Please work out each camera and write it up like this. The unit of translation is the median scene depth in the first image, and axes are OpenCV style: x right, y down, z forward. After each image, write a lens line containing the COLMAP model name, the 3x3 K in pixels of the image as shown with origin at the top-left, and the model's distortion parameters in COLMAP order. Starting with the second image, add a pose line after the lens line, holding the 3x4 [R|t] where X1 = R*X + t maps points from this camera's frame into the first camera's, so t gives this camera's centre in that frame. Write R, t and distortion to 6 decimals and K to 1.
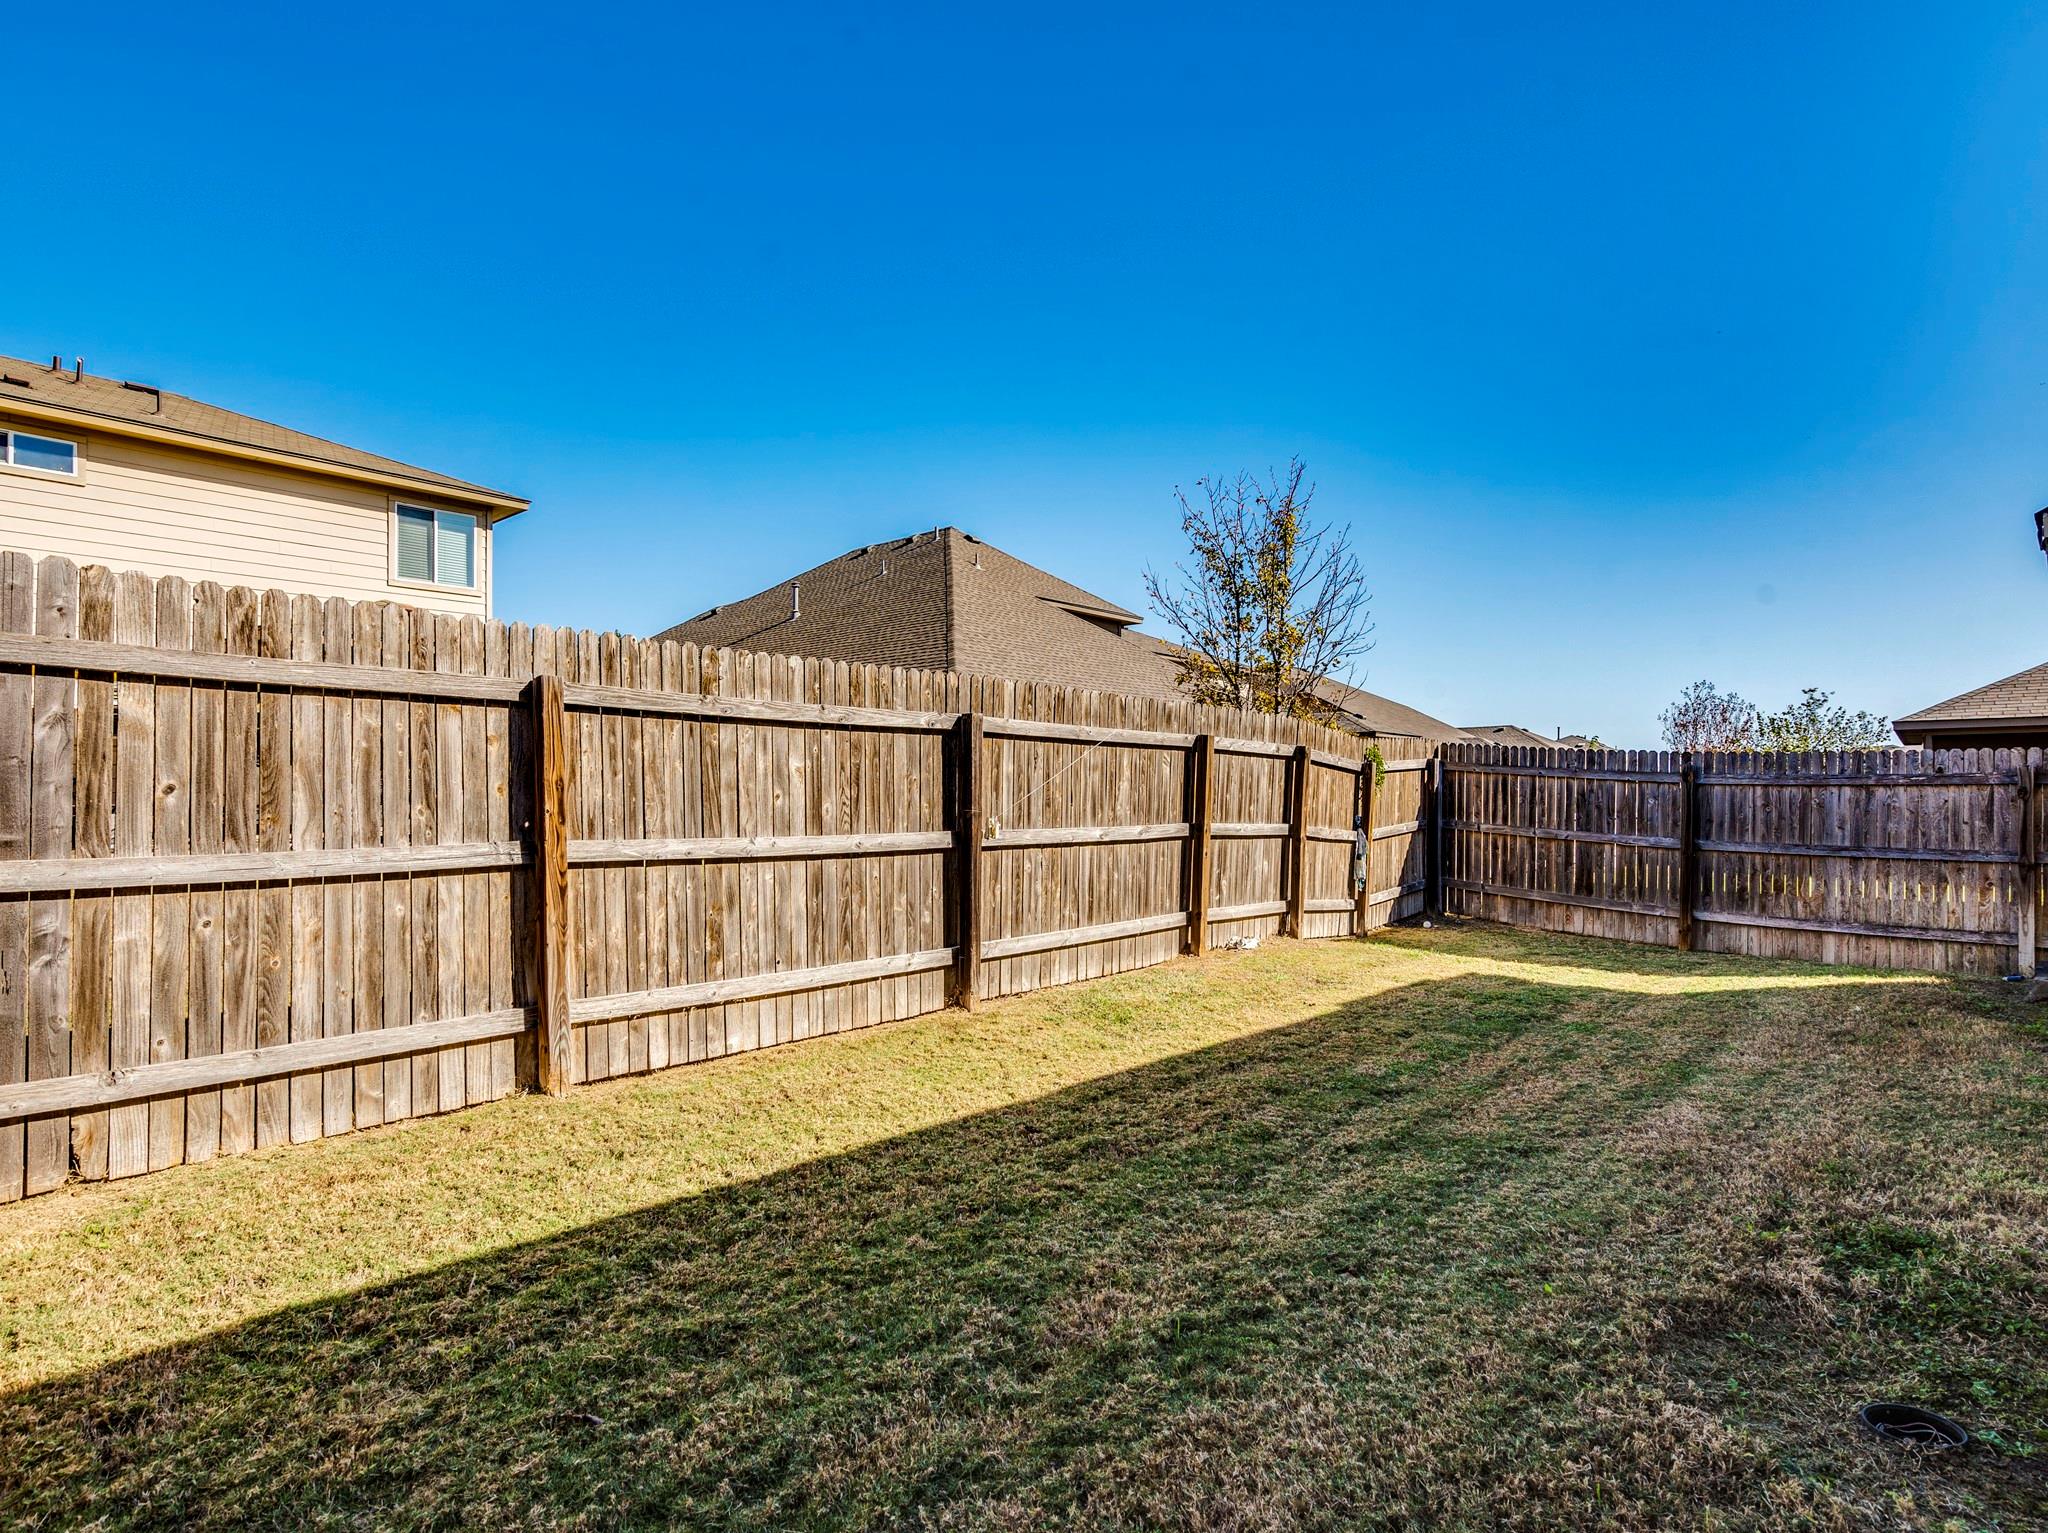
lens RADIAL K [[1071.7, 0, 1028.3], [0, 1071.7, 780.7], [0, 0, 1]] dist [-0.007952, 0.000591]
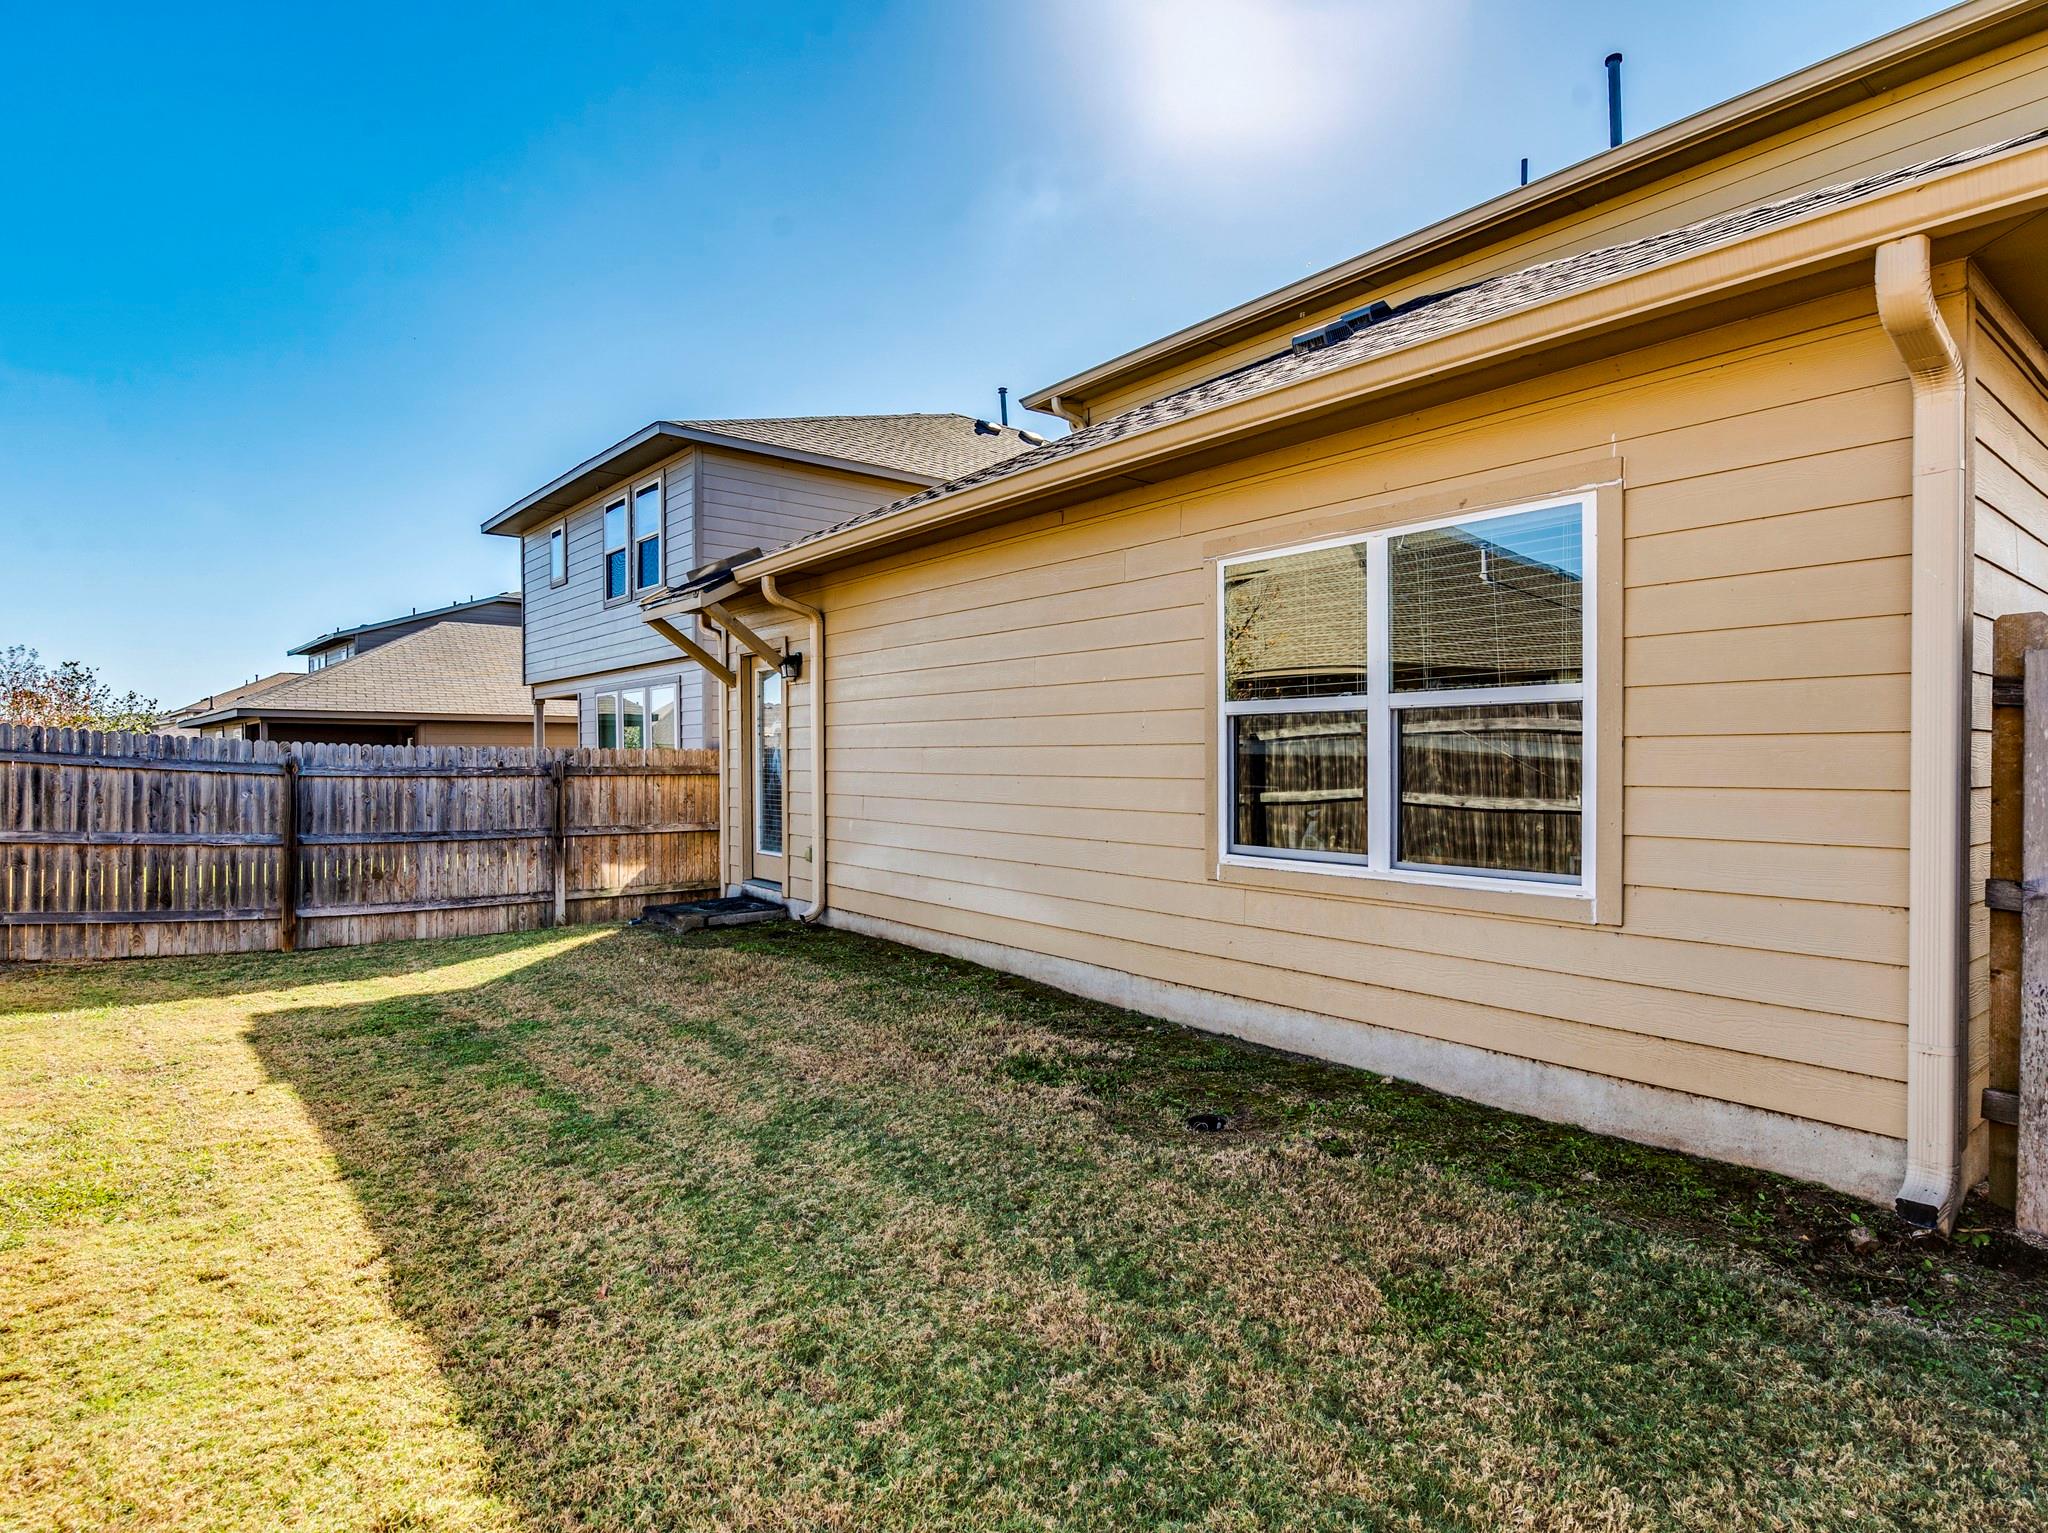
lens RADIAL K [[1071.7, 0, 1028.1], [0, 1071.7, 768.7], [0, 0, 1]] dist [-0.007952, 0.000591]
pose [[0.104324, -0.003042, 0.994539, -0.271937], [-0.007832, 0.999962, 0.003880, -0.013133], [-0.994513, -0.008194, 0.104296, 0.261453]]
